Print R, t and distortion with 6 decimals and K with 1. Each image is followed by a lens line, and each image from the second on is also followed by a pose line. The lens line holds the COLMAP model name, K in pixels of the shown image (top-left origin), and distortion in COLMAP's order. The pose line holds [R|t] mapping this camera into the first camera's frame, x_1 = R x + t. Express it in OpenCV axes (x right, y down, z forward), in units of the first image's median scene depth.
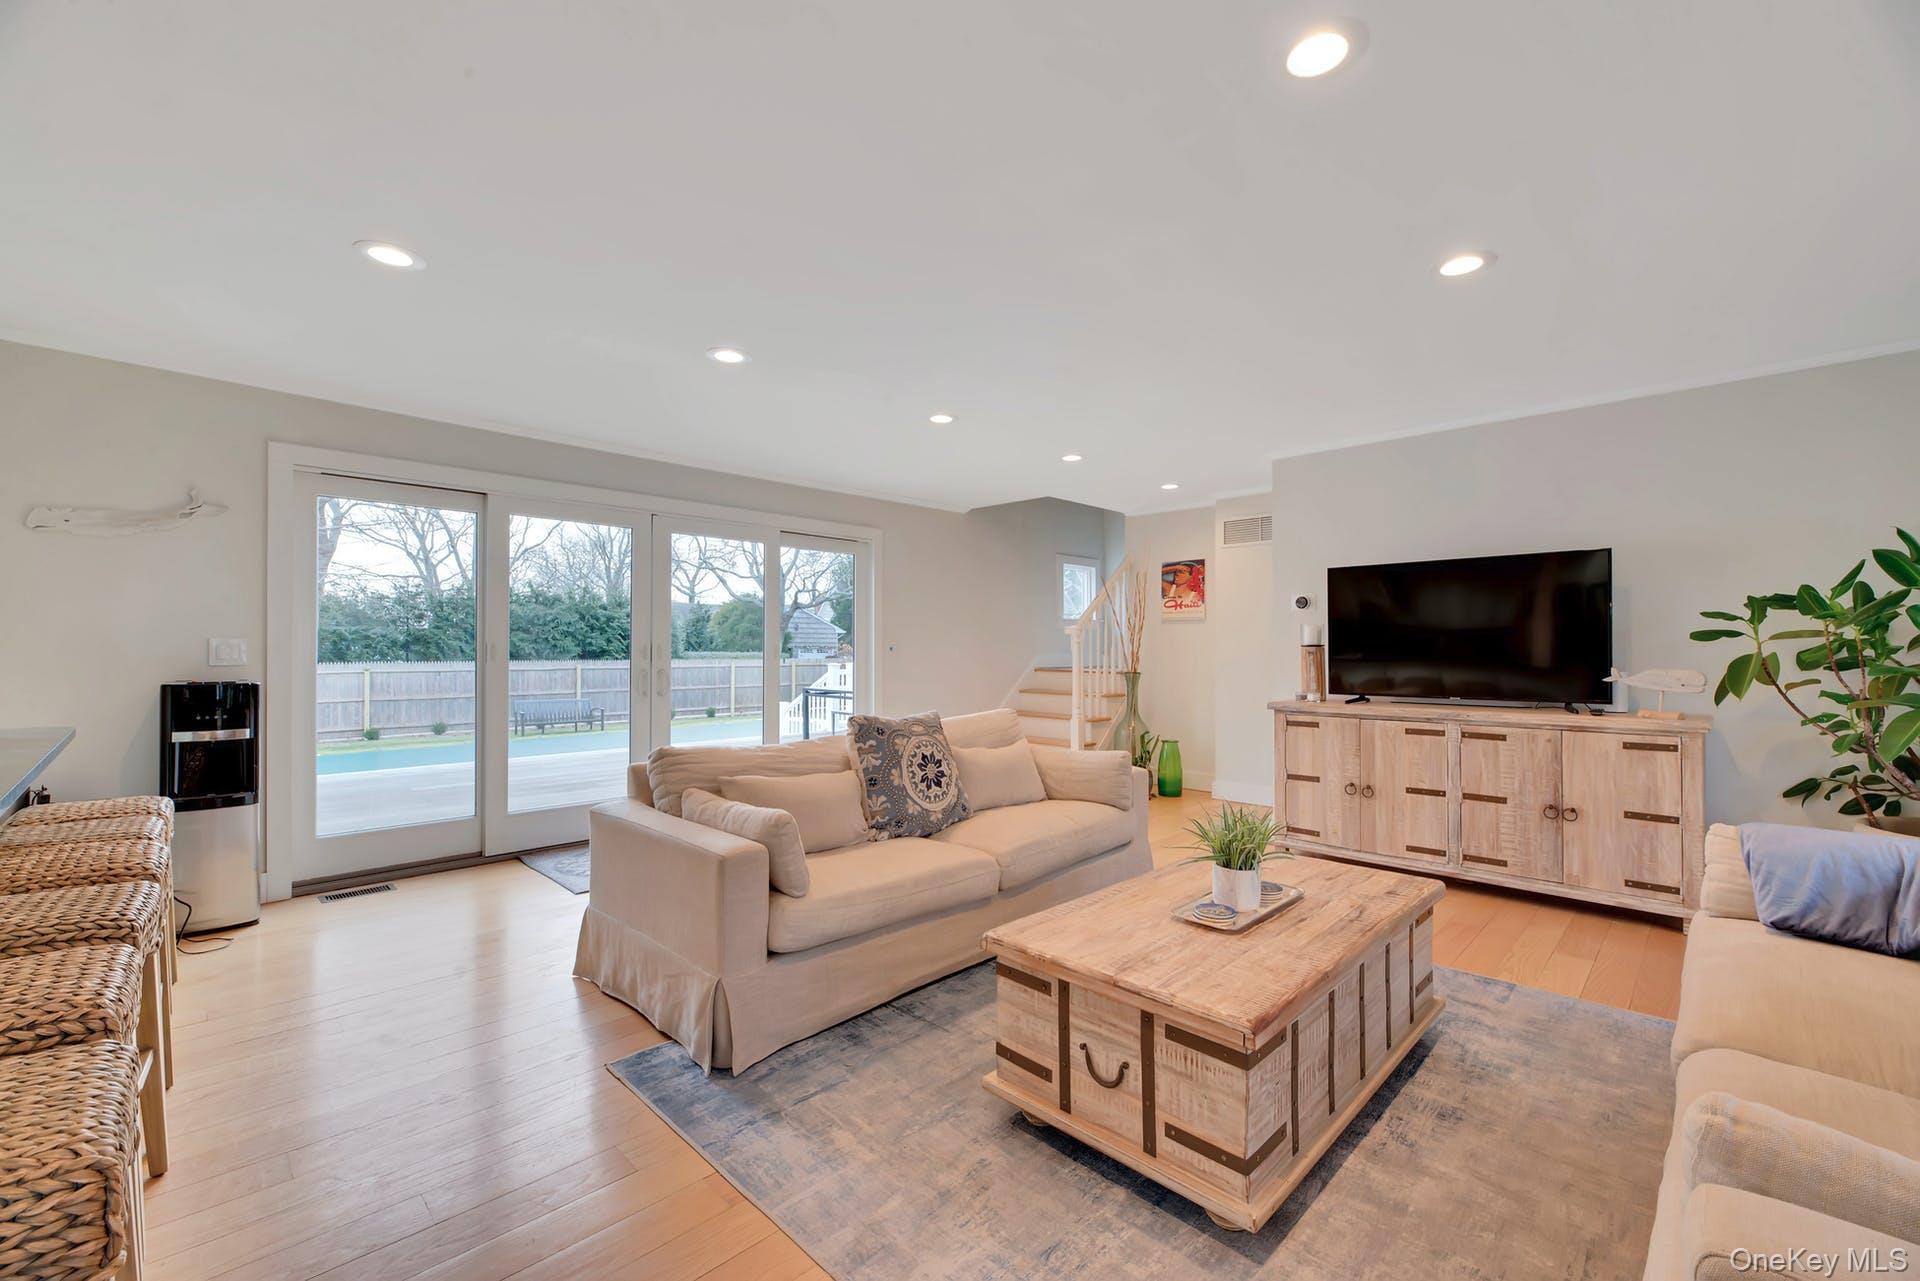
lens RADIAL K [[787.2, 0, 961.4], [0, 787.2, 642.3], [0, 0, 1]] dist [-0.001172, -0.002047]
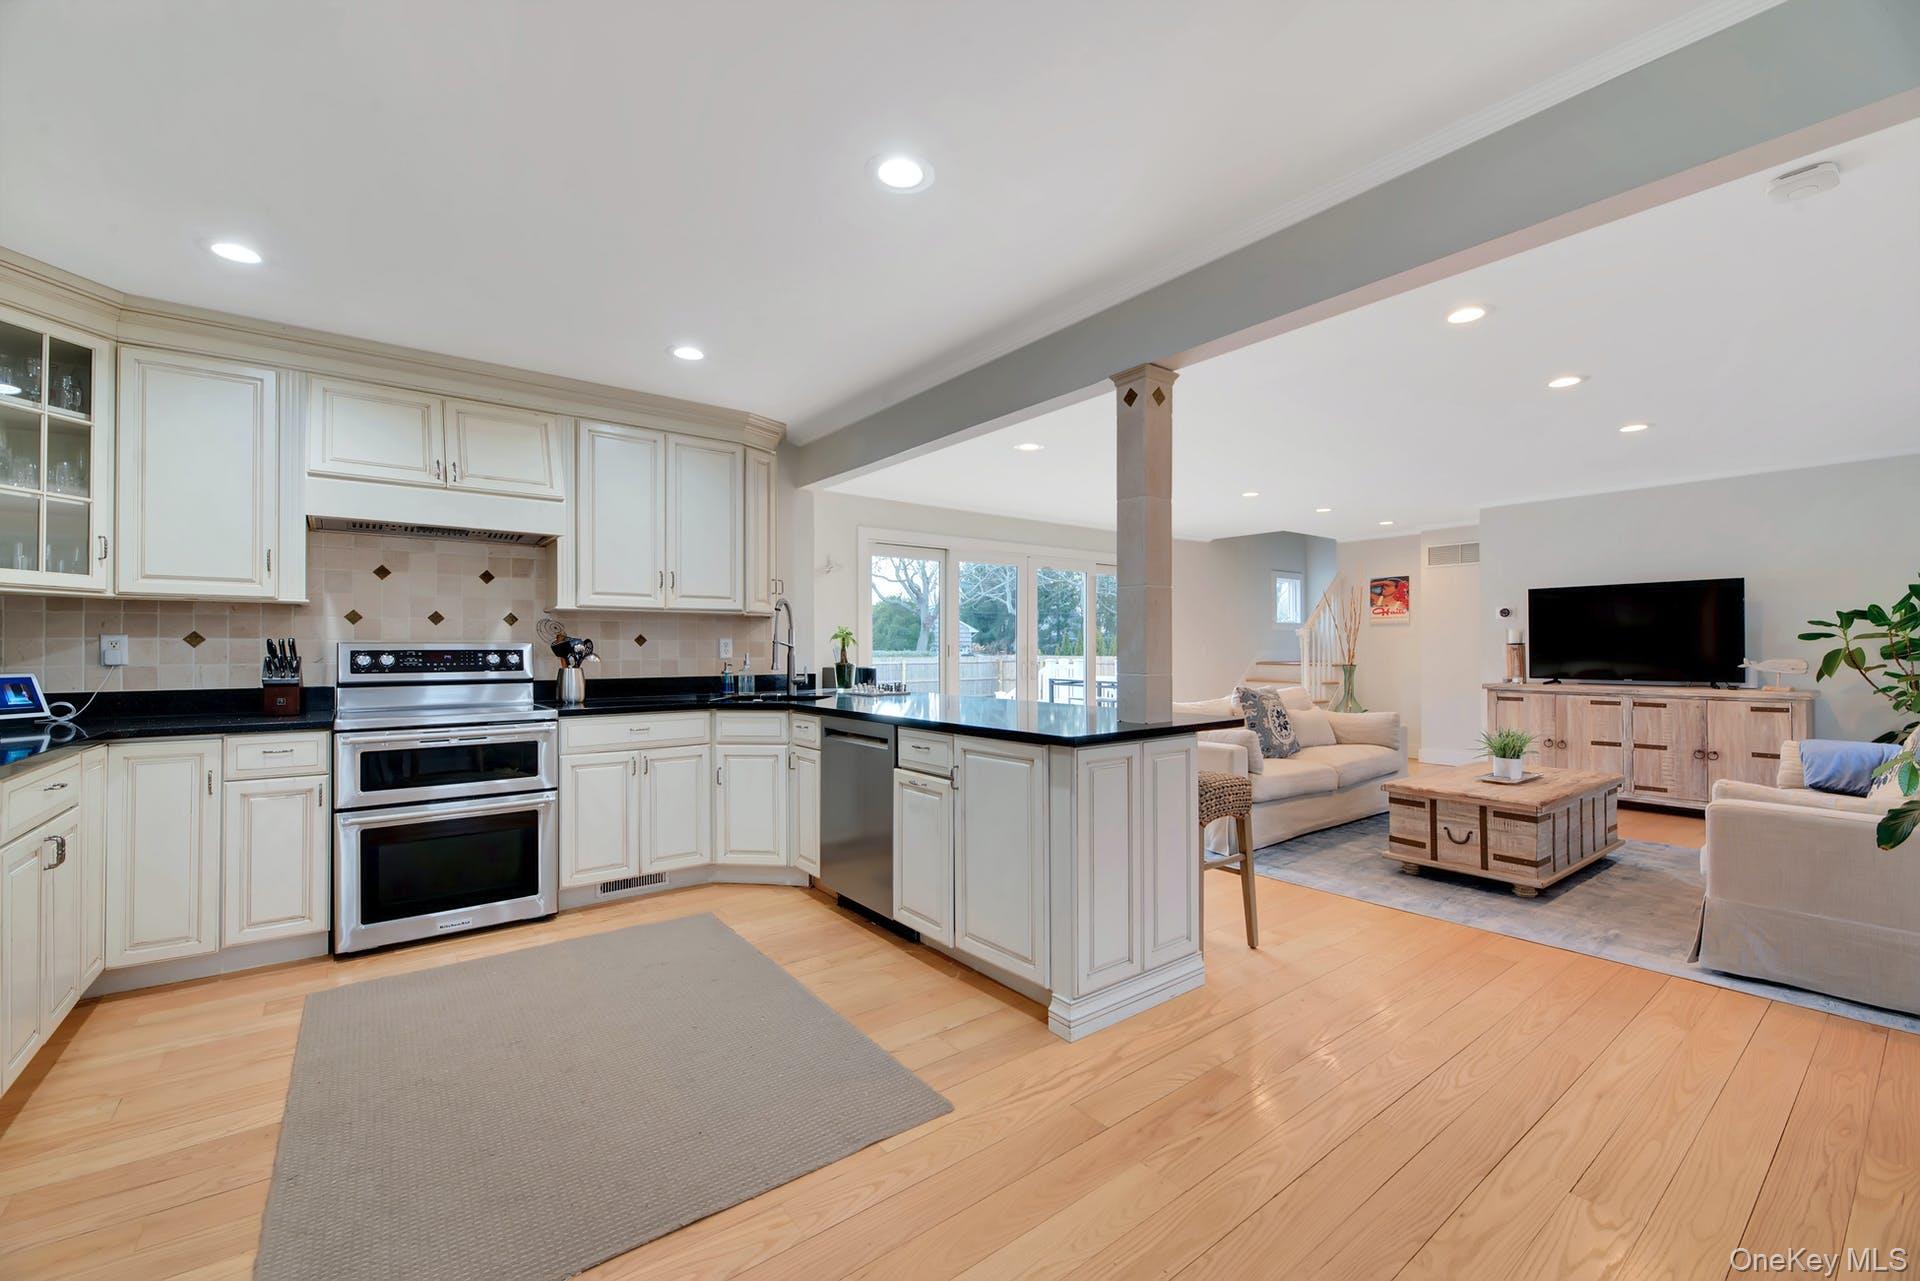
lens RADIAL K [[787.2, 0, 962.0], [0, 787.2, 642.6], [0, 0, 1]] dist [-0.001172, -0.002047]
pose [[0.990666, -0.004355, -0.136240, -0.478317], [0.004687, 0.999987, 0.002113, -0.007633], [0.136229, -0.002732, 0.990674, -0.736430]]
